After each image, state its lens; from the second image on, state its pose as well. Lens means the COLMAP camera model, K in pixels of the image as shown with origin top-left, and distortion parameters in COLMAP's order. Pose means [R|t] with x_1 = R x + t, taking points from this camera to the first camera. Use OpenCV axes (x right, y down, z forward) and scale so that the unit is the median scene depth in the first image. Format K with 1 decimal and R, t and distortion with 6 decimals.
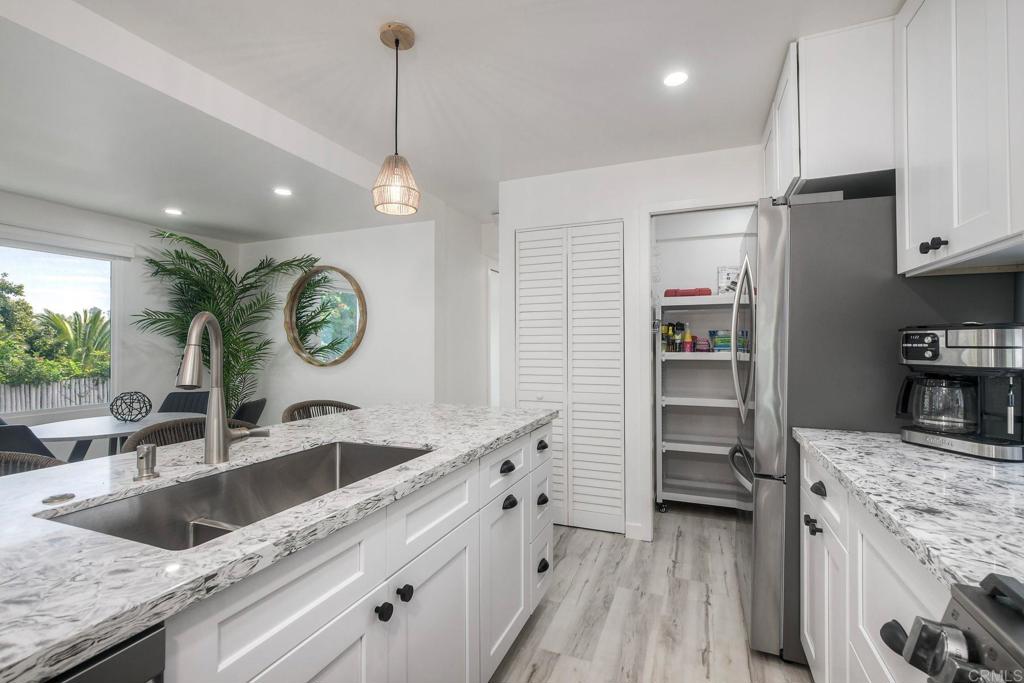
lens RADIAL K [[454.3, 0, 513.1], [0, 454.3, 339.4], [0, 0, 1]] dist [0.001275, 0.000037]
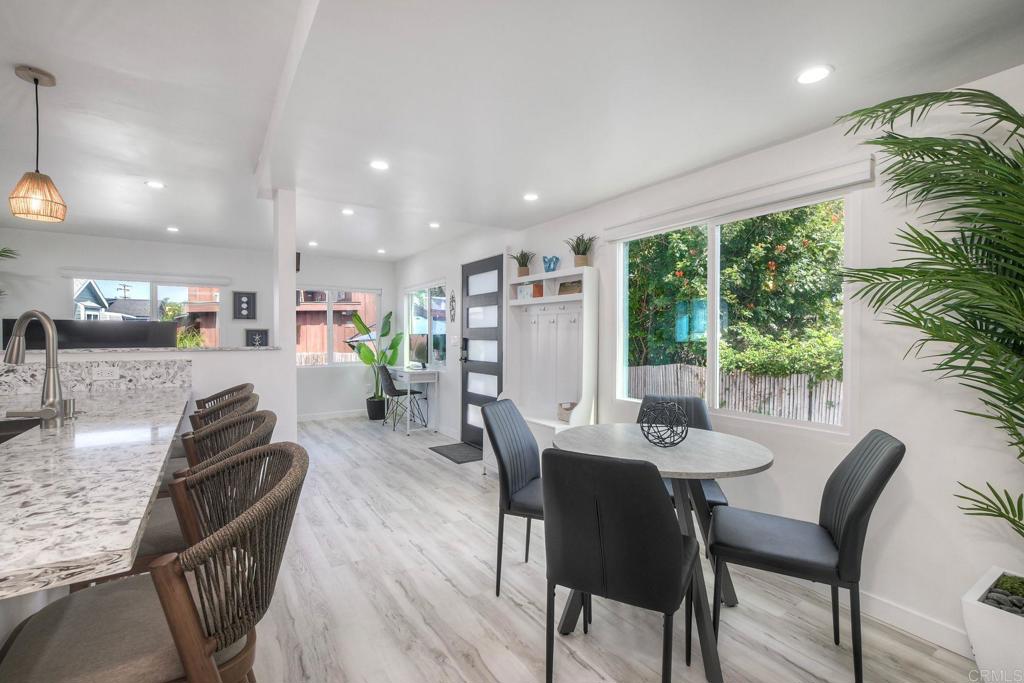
lens RADIAL K [[454.3, 0, 513.1], [0, 454.3, 339.4], [0, 0, 1]] dist [0.001275, 0.000037]
pose [[-0.569308, 0.009999, -0.822064, -0.127043], [0.009939, 0.999937, 0.005279, 0.014439], [0.822064, -0.005165, -0.569371, 1.045796]]
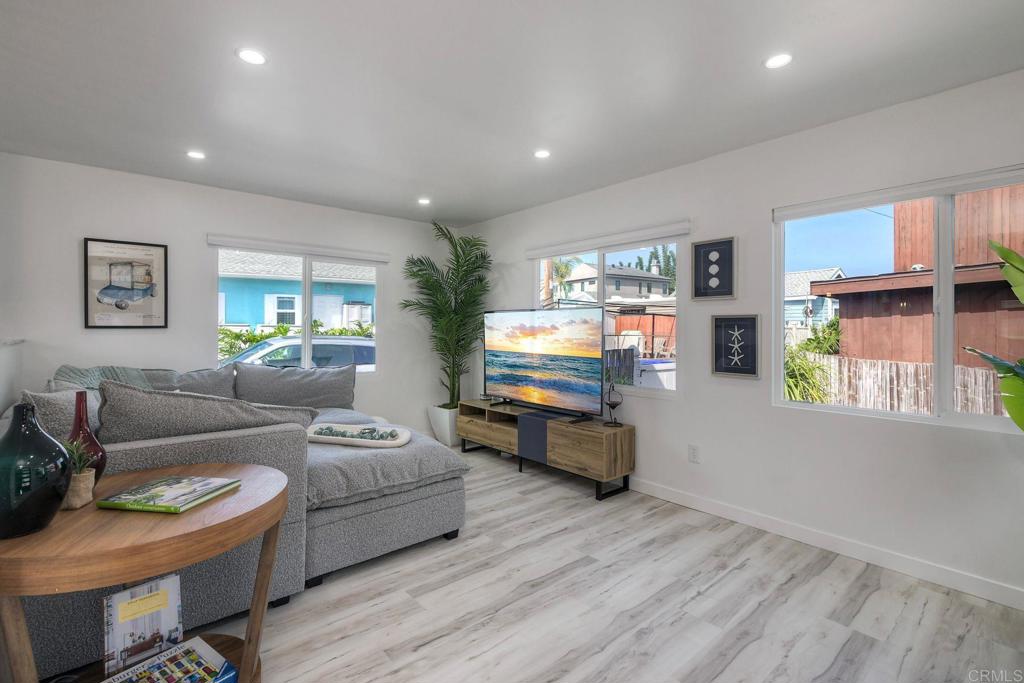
lens RADIAL K [[472.7, 0, 492.8], [0, 472.7, 338.9], [0, 0, 1]] dist [-0.001394, -0.000182]
pose [[-0.878036, -0.007961, 0.478529, -1.126676], [-0.004124, 0.999950, 0.009069, 0.010043], [-0.478577, 0.005990, -0.878025, 0.111456]]
